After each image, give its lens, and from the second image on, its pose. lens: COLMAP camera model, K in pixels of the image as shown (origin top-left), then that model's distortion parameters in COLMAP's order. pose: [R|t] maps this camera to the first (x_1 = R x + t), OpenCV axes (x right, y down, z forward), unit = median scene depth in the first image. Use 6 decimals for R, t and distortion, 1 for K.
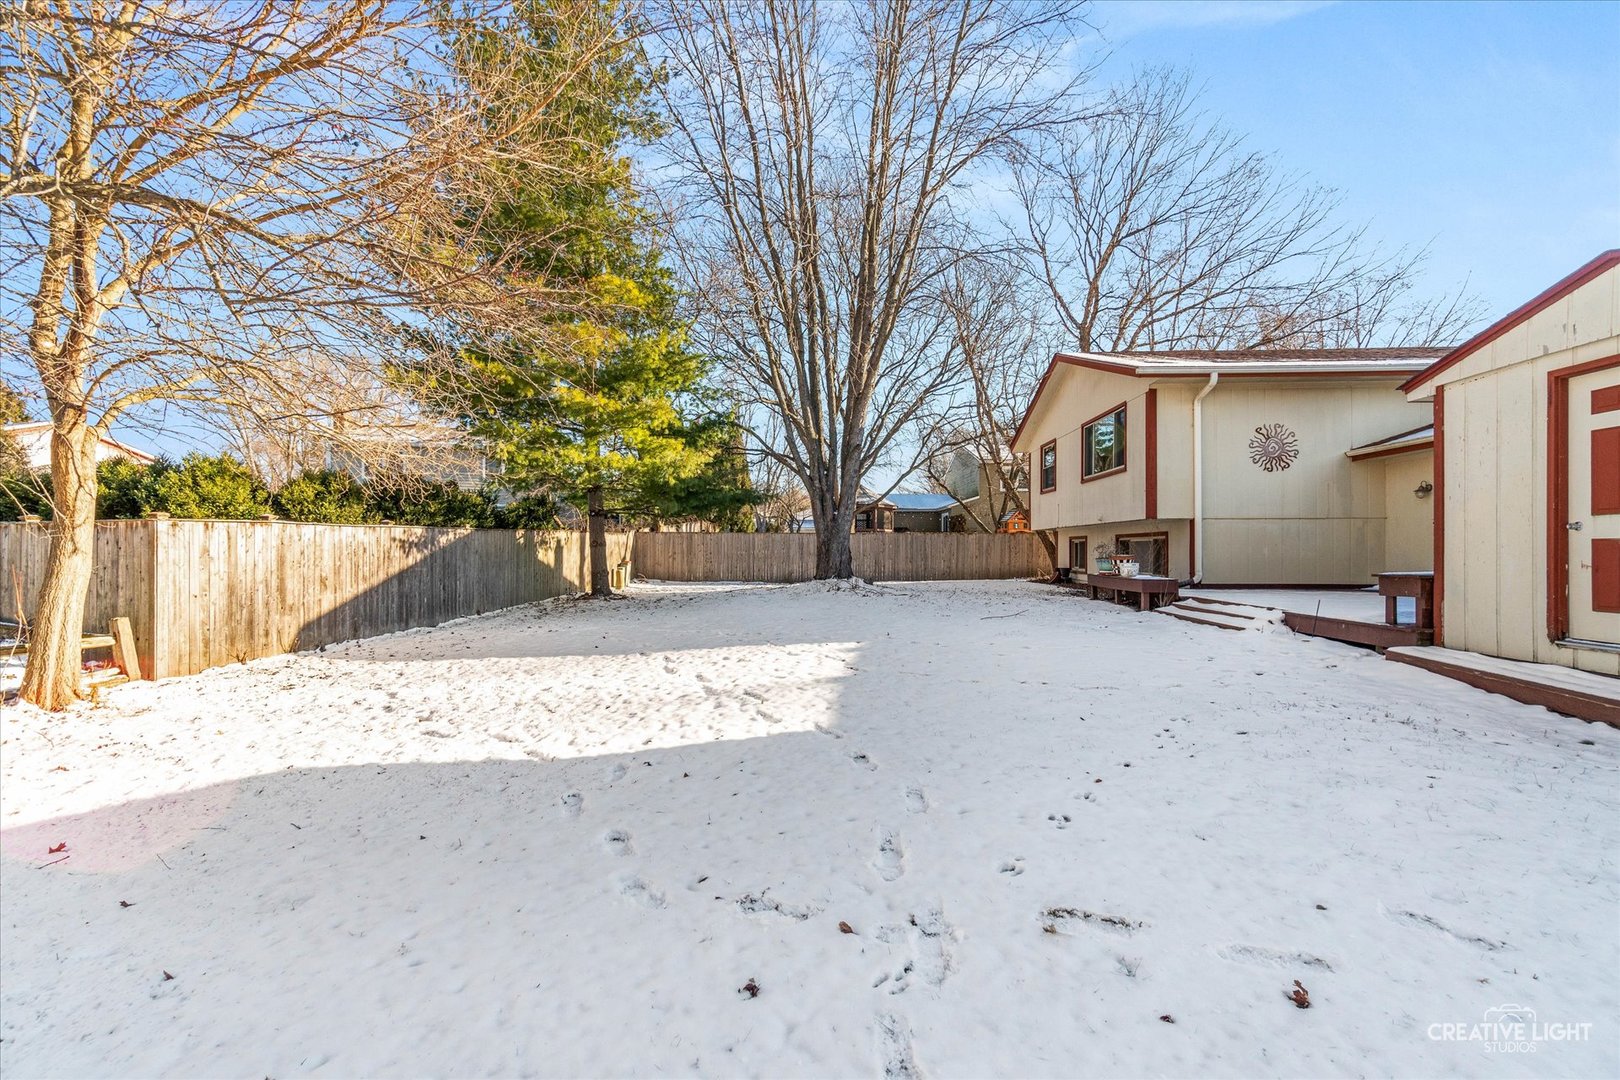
lens RADIAL K [[714.9, 0, 810.0], [0, 714.9, 540.0], [0, 0, 1]] dist [-0.002081, -0.000382]
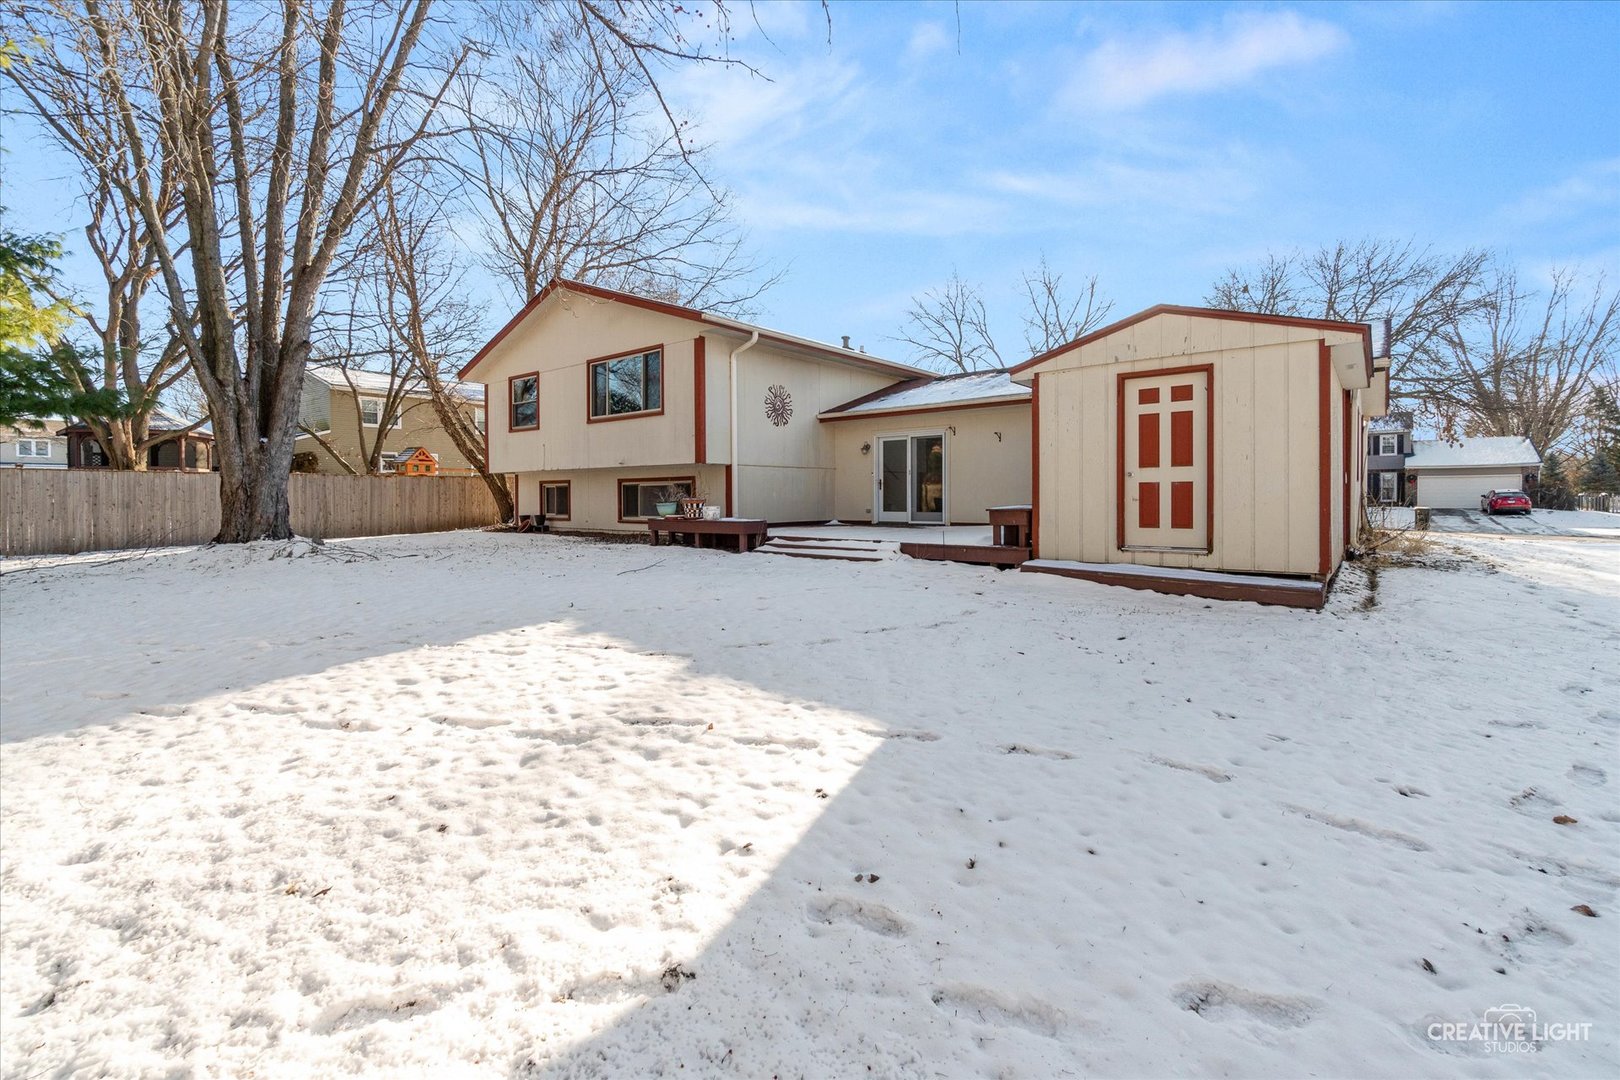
lens RADIAL K [[713.8, 0, 809.5], [0, 713.8, 495.5], [0, 0, 1]] dist [-0.000568, -0.000141]
pose [[0.586245, -0.004283, 0.810122, -0.266294], [-0.004346, 0.999955, 0.008431, 0.007435], [-0.810122, -0.008464, 0.586200, 0.278196]]
